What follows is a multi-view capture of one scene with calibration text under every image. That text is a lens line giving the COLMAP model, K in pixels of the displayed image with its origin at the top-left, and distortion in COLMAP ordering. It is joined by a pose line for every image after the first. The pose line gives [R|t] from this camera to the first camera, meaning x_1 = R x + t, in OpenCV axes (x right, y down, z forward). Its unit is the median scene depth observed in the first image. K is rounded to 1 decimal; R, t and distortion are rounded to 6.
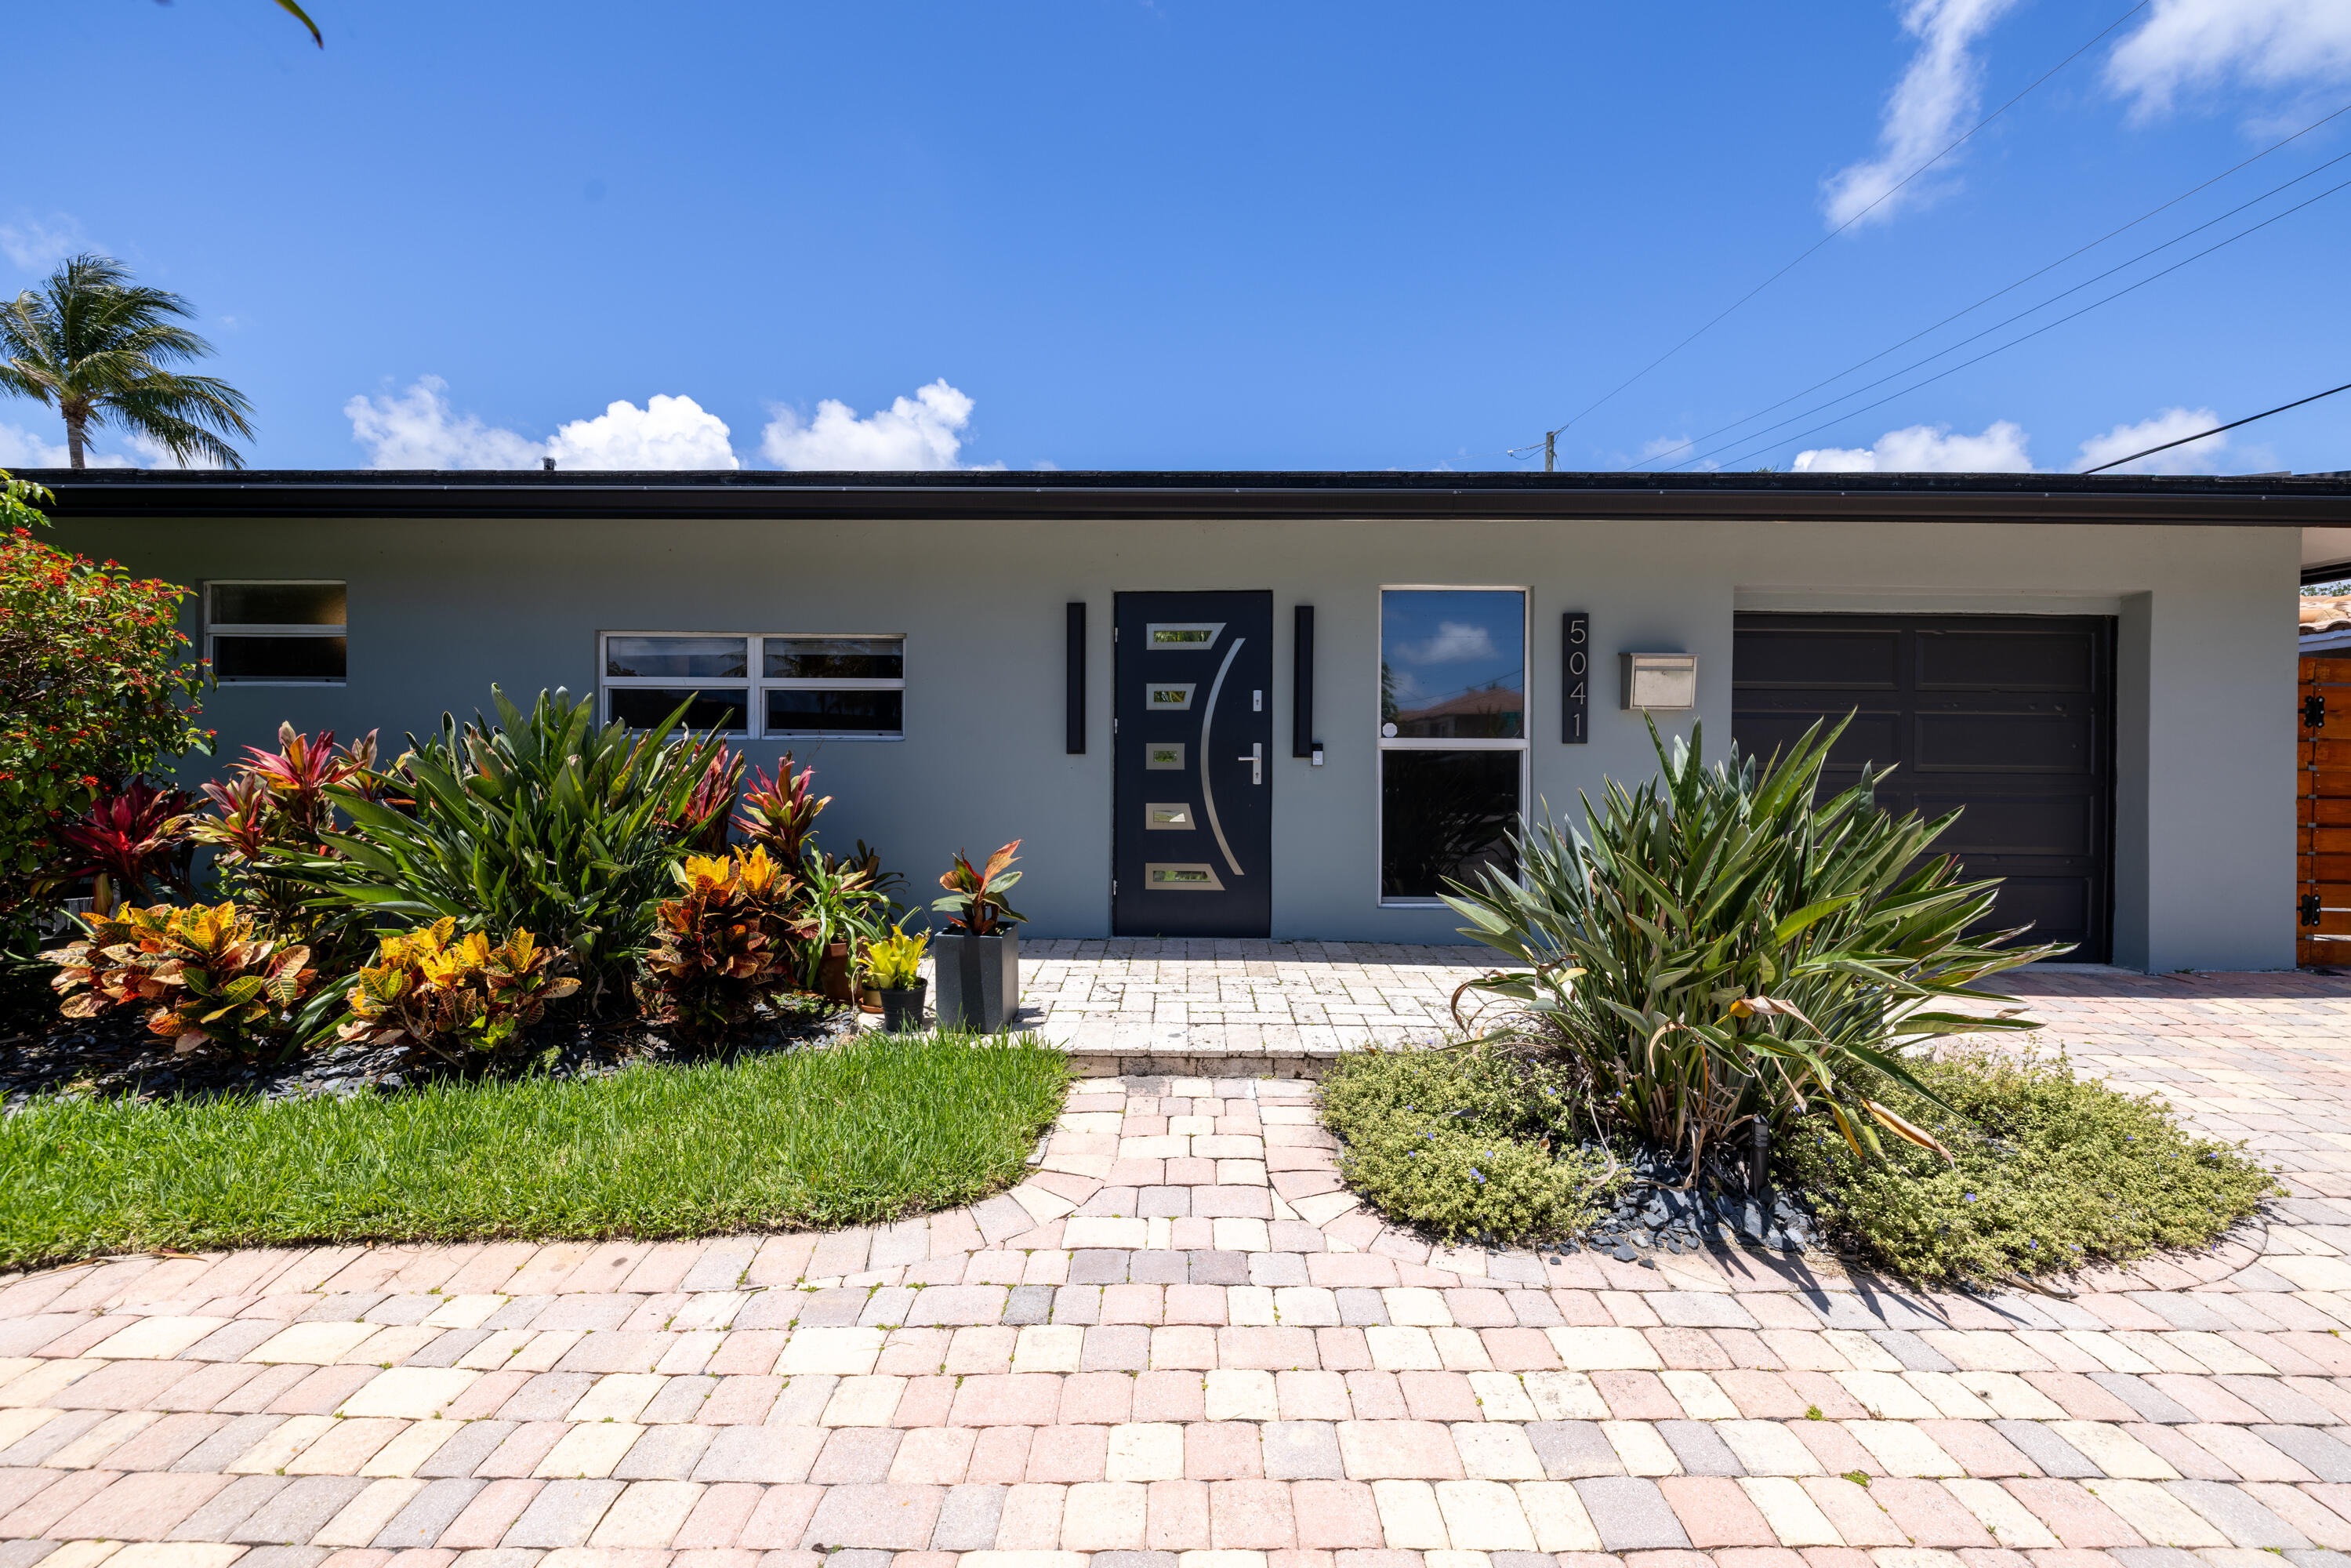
lens RADIAL K [[1002.5, 0, 1178.2], [0, 1002.5, 783.0], [0, 0, 1]] dist [0.001191, -0.000159]
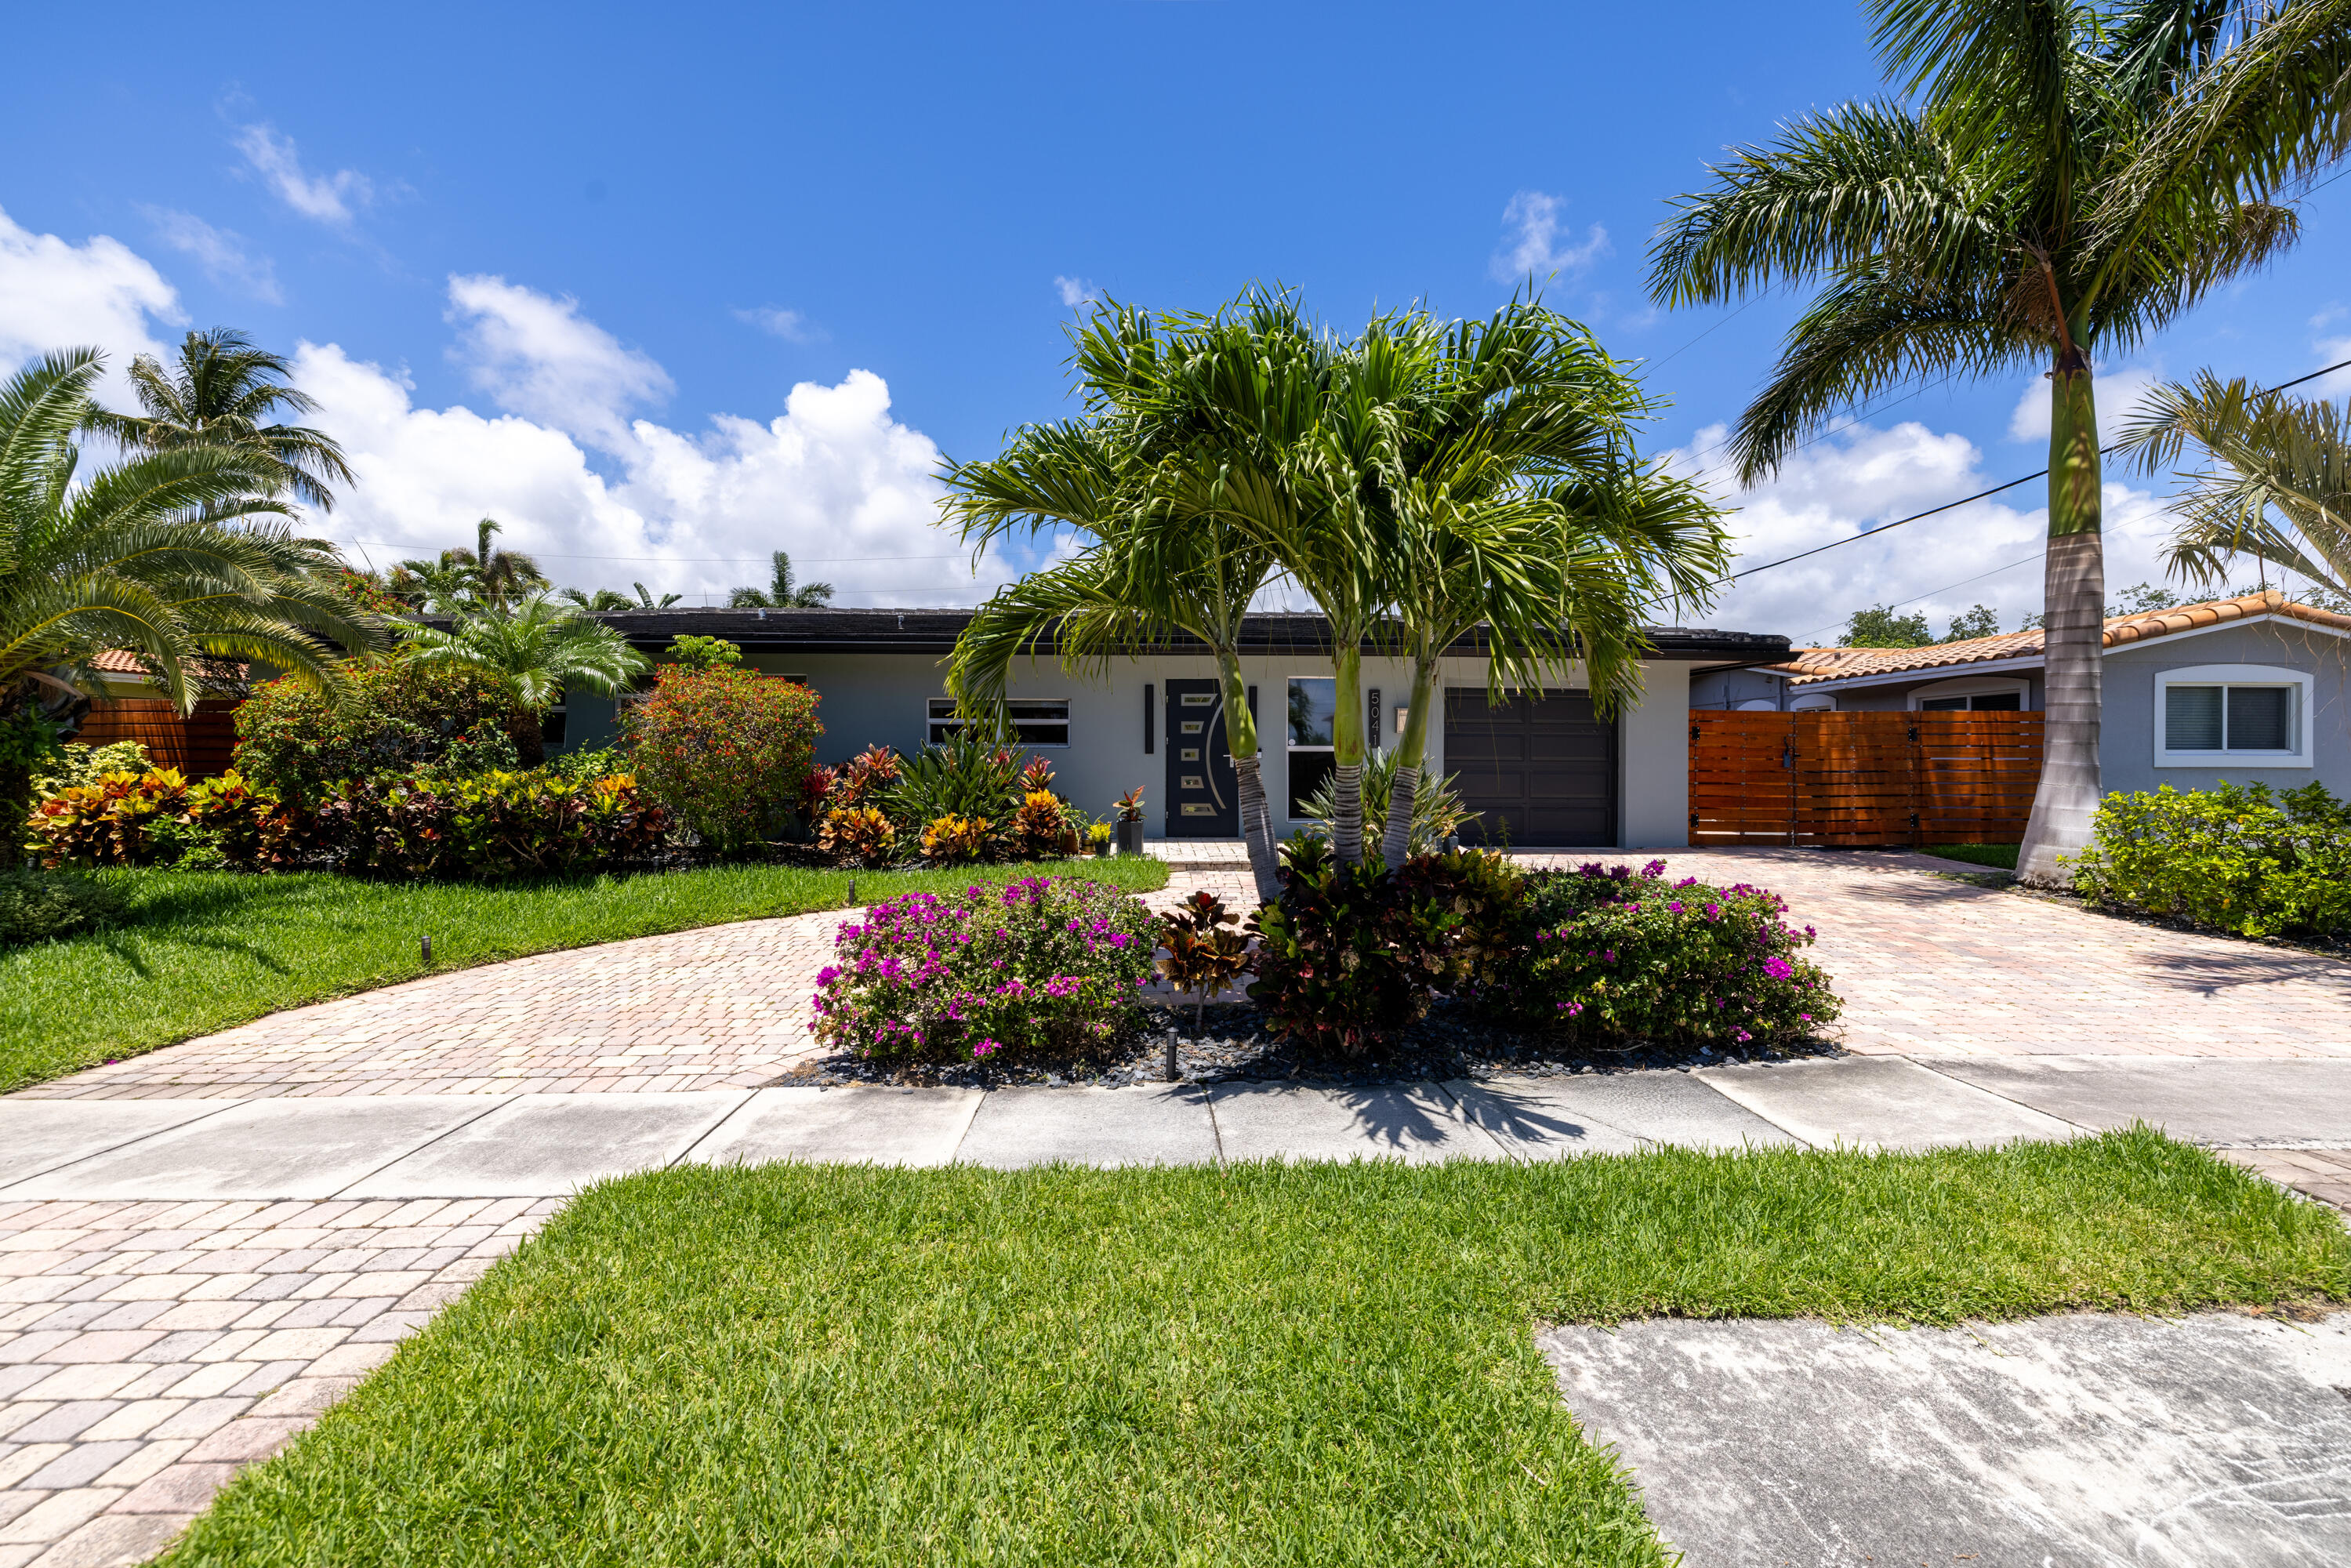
lens RADIAL K [[1002.5, 0, 1176.2], [0, 1002.5, 776.9], [0, 0, 1]] dist [0.001191, -0.000159]
pose [[0.999045, -0.004559, 0.043452, -0.138395], [0.004624, 0.999988, -0.001403, 0.024871], [-0.043445, 0.001602, 0.999055, -1.186121]]
